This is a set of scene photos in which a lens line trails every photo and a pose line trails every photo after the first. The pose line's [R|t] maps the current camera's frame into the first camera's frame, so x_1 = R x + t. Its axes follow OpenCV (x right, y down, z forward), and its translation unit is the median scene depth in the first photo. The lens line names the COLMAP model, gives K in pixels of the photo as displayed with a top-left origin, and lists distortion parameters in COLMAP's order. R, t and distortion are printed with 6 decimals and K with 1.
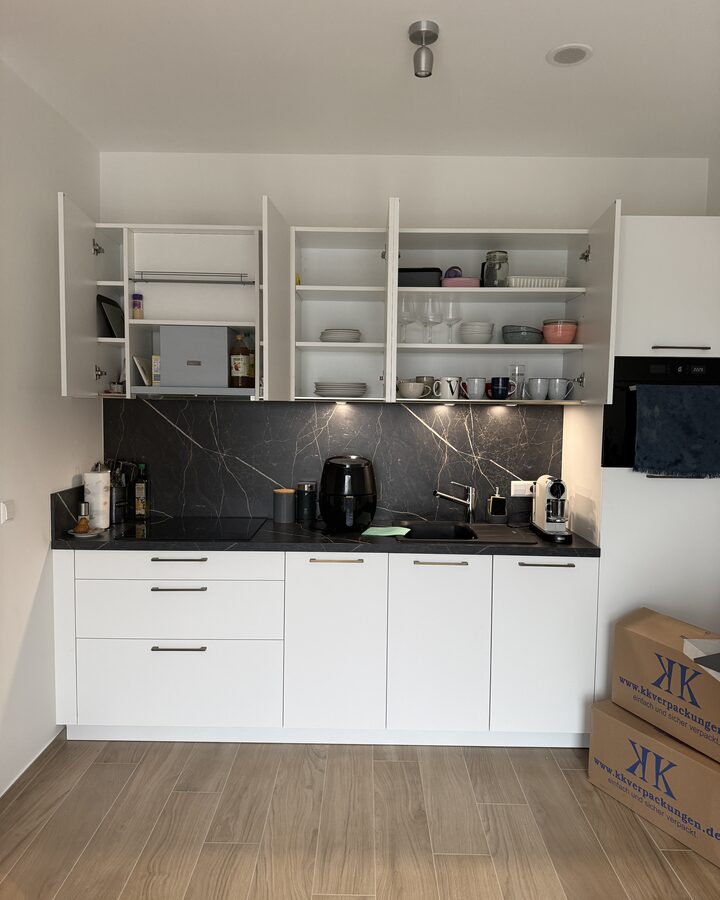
lens RADIAL K [[672.2, 0, 360.0], [0, 672.2, 450.0], [0, 0, 1]] dist [0.076604, -0.090663]
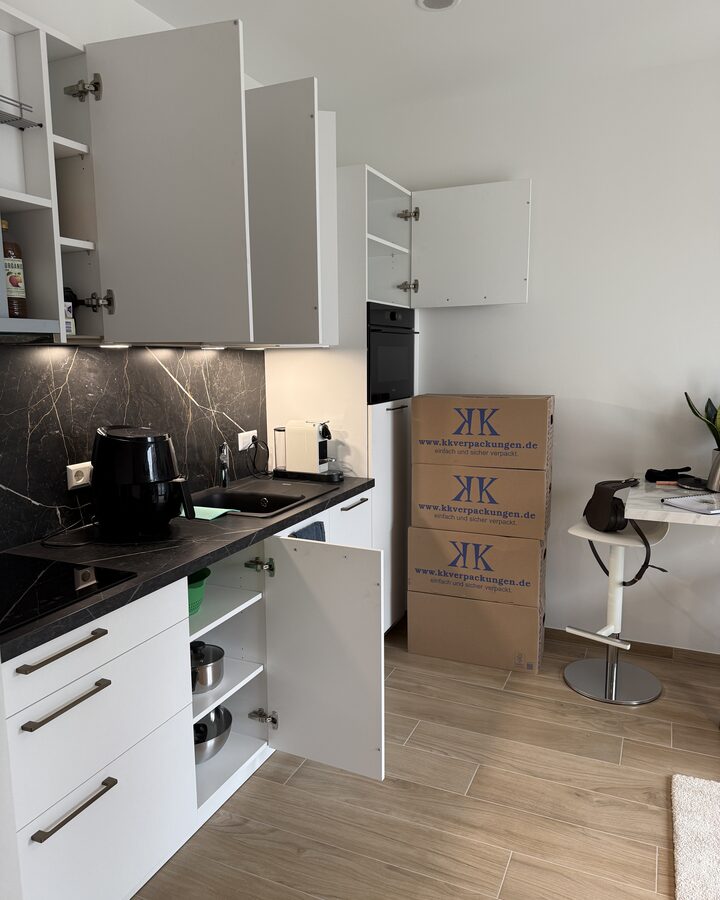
lens RADIAL K [[672.2, 0, 360.0], [0, 672.2, 450.0], [0, 0, 1]] dist [0.076604, -0.090663]
pose [[0.401157, -0.143758, 0.904658, -0.531551], [0.069556, 0.989537, 0.126402, -0.035390], [-0.913365, 0.012217, 0.406959, 0.484460]]
